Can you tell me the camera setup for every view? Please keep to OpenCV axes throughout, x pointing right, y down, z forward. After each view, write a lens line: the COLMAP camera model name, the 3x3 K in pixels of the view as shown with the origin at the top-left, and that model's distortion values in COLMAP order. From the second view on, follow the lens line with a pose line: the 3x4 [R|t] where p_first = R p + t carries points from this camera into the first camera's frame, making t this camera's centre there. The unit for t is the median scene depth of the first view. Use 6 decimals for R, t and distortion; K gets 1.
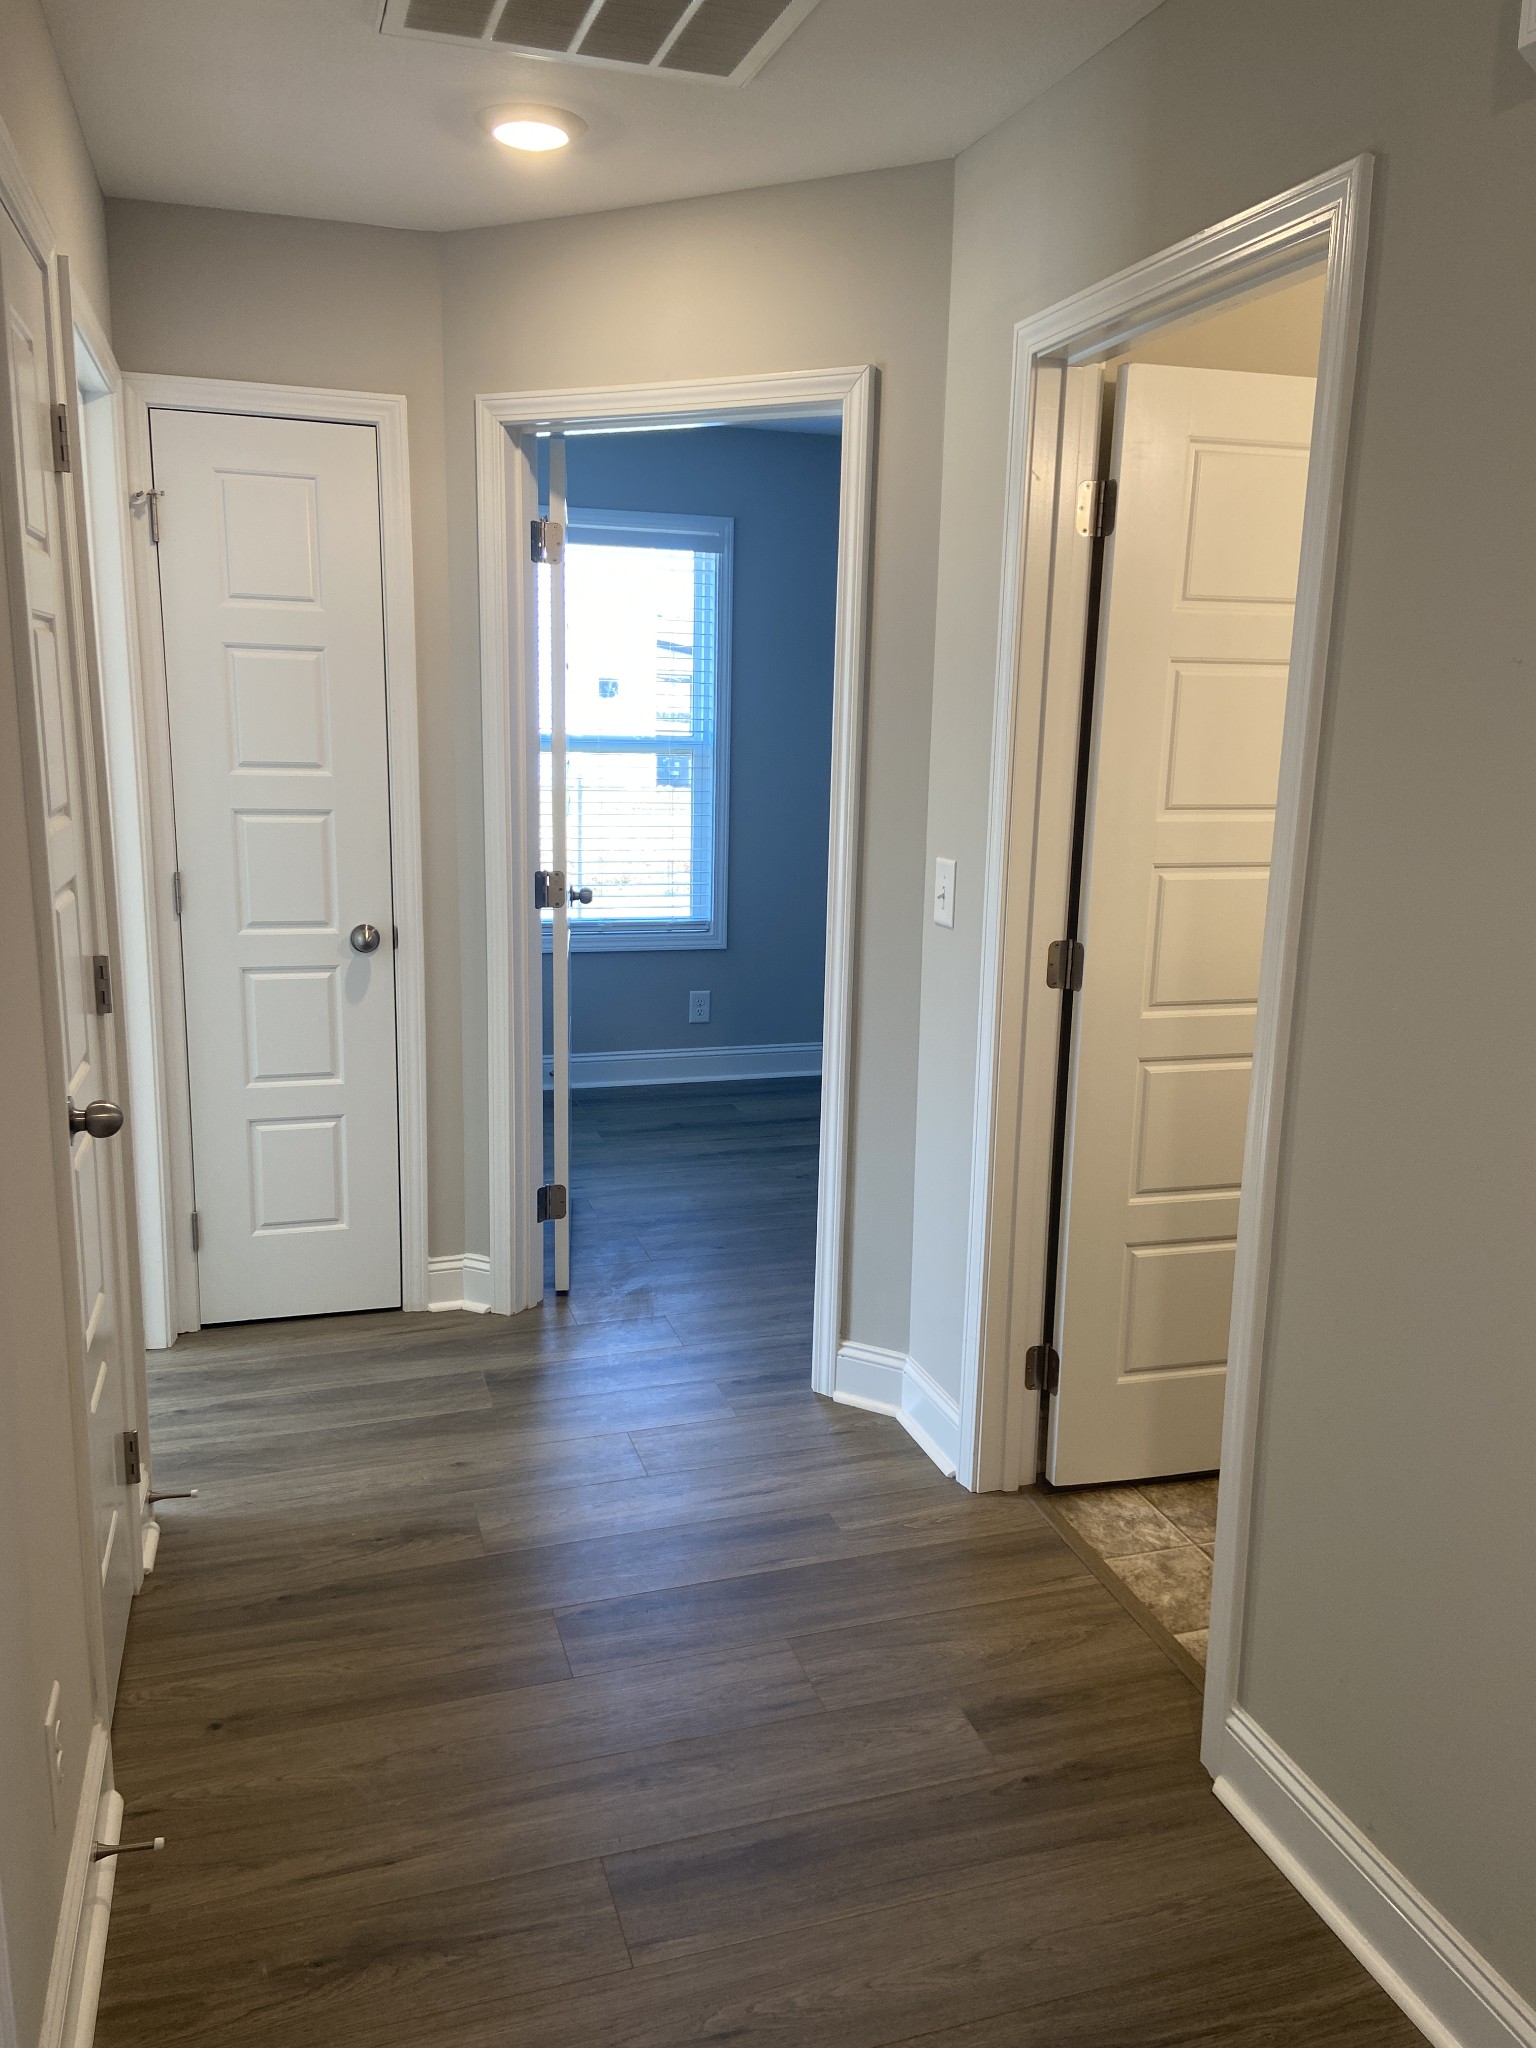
lens RADIAL K [[1546.8, 0, 766.0], [0, 1546.8, 1021.9], [0, 0, 1]] dist [0.099558, -0.104209]
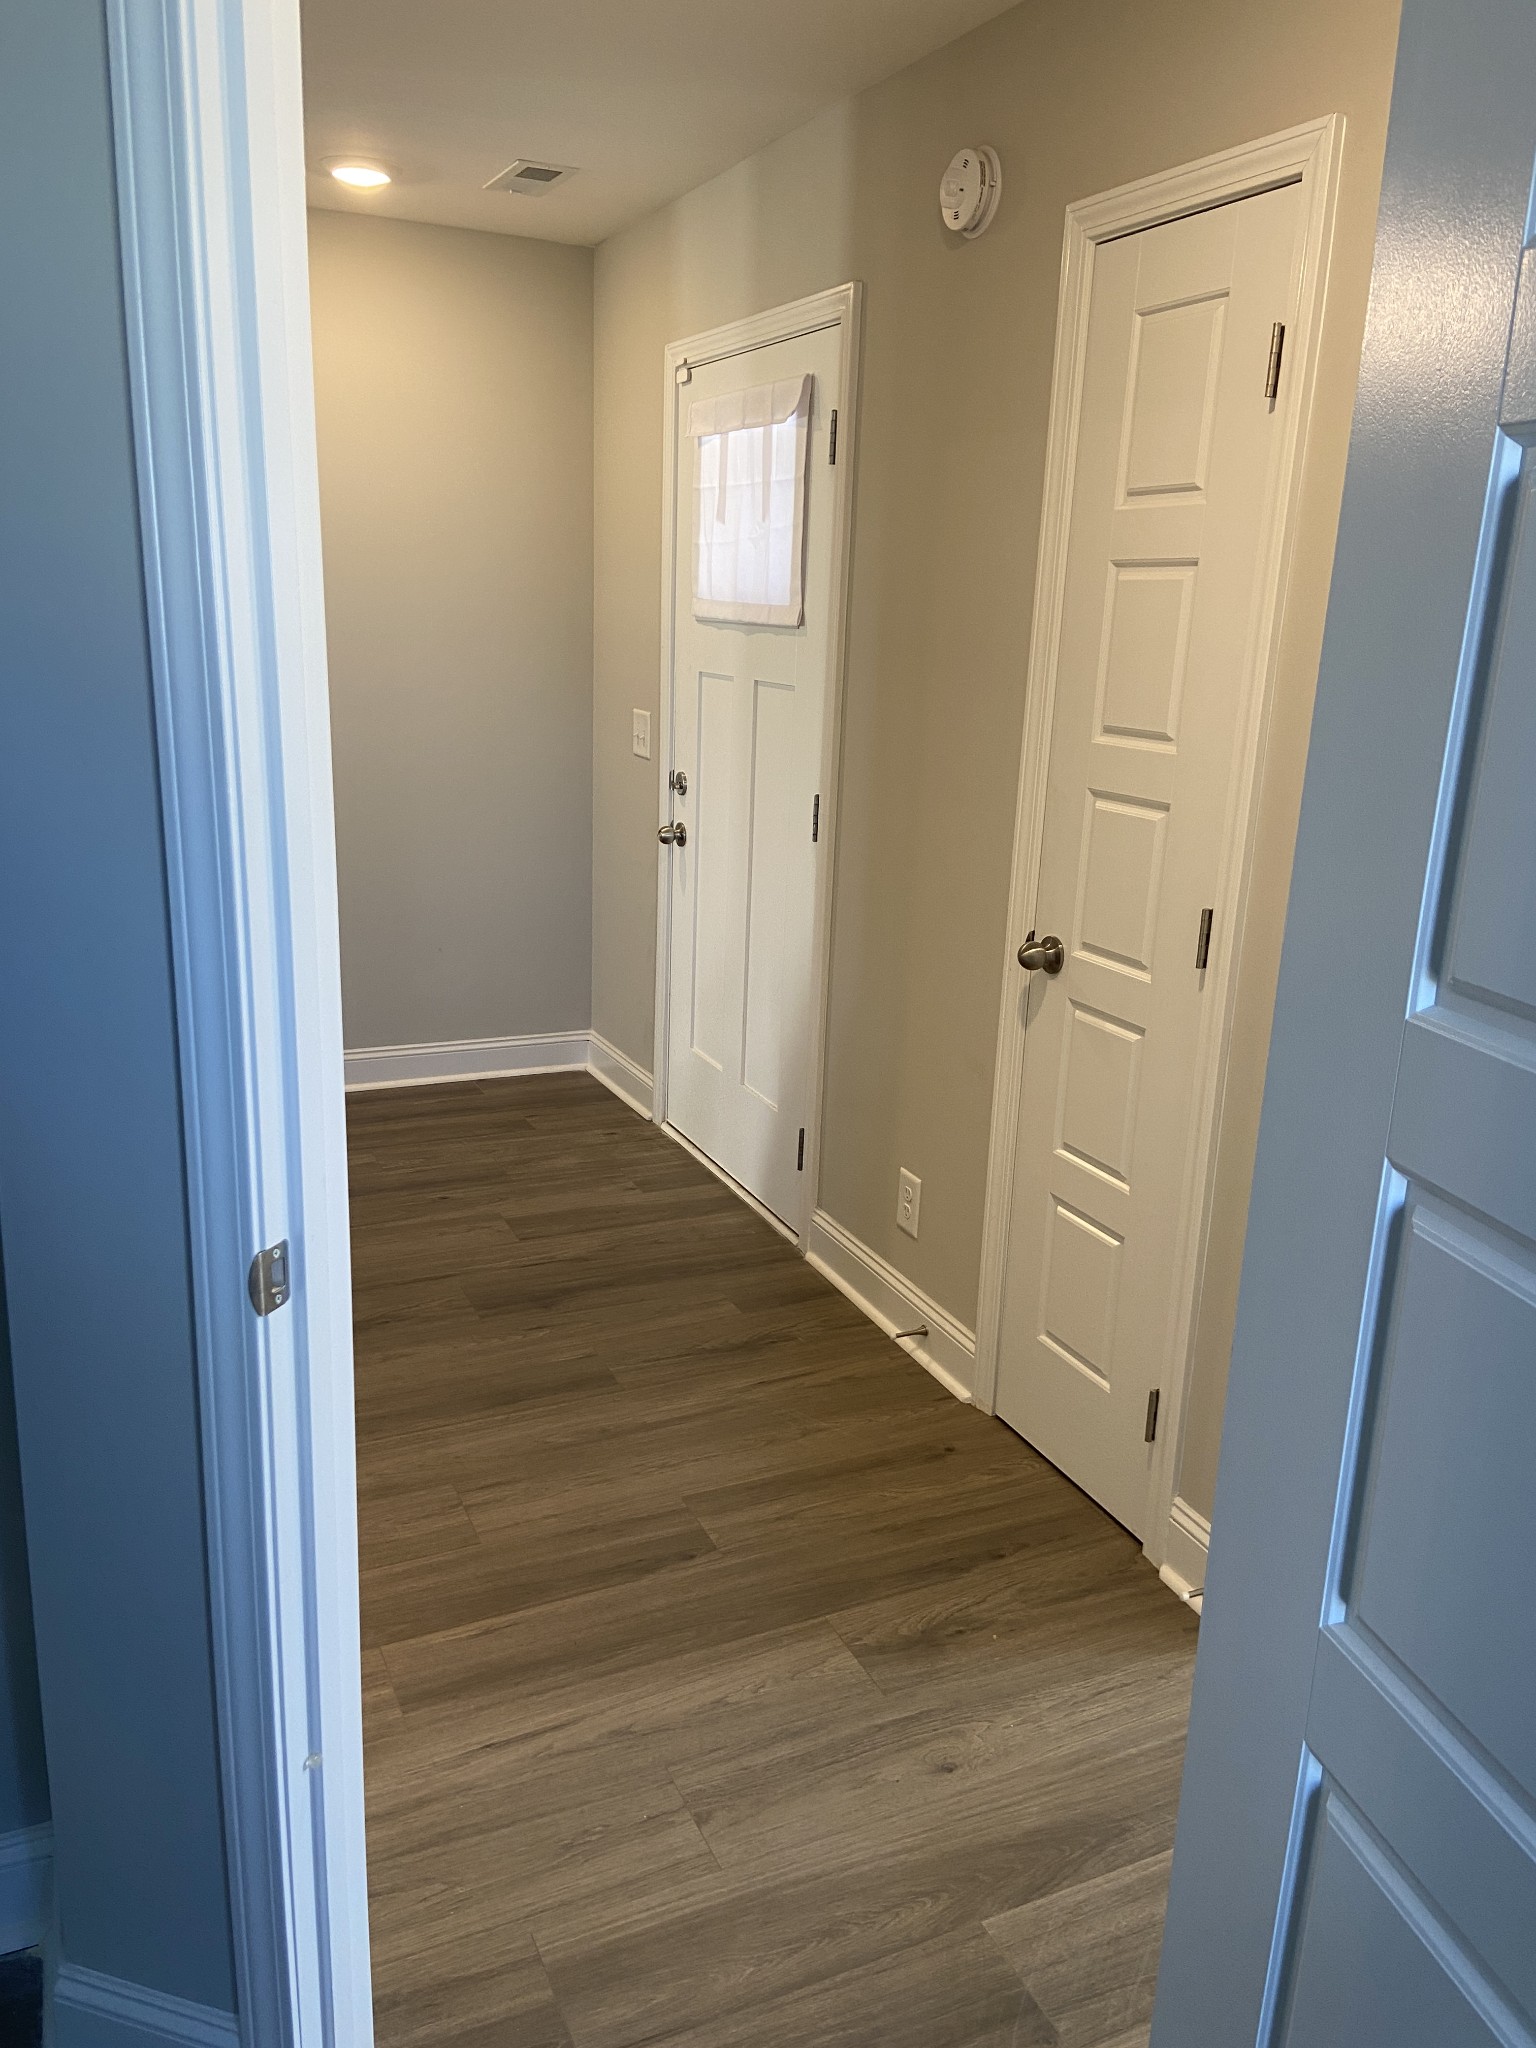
lens RADIAL K [[1546.8, 0, 767.7], [0, 1546.8, 1025.0], [0, 0, 1]] dist [0.099558, -0.104209]
pose [[-0.989916, -0.023655, -0.139665, -0.021293], [-0.084271, 0.890849, 0.446416, -0.378147], [0.113861, 0.453684, -0.883859, 1.822793]]
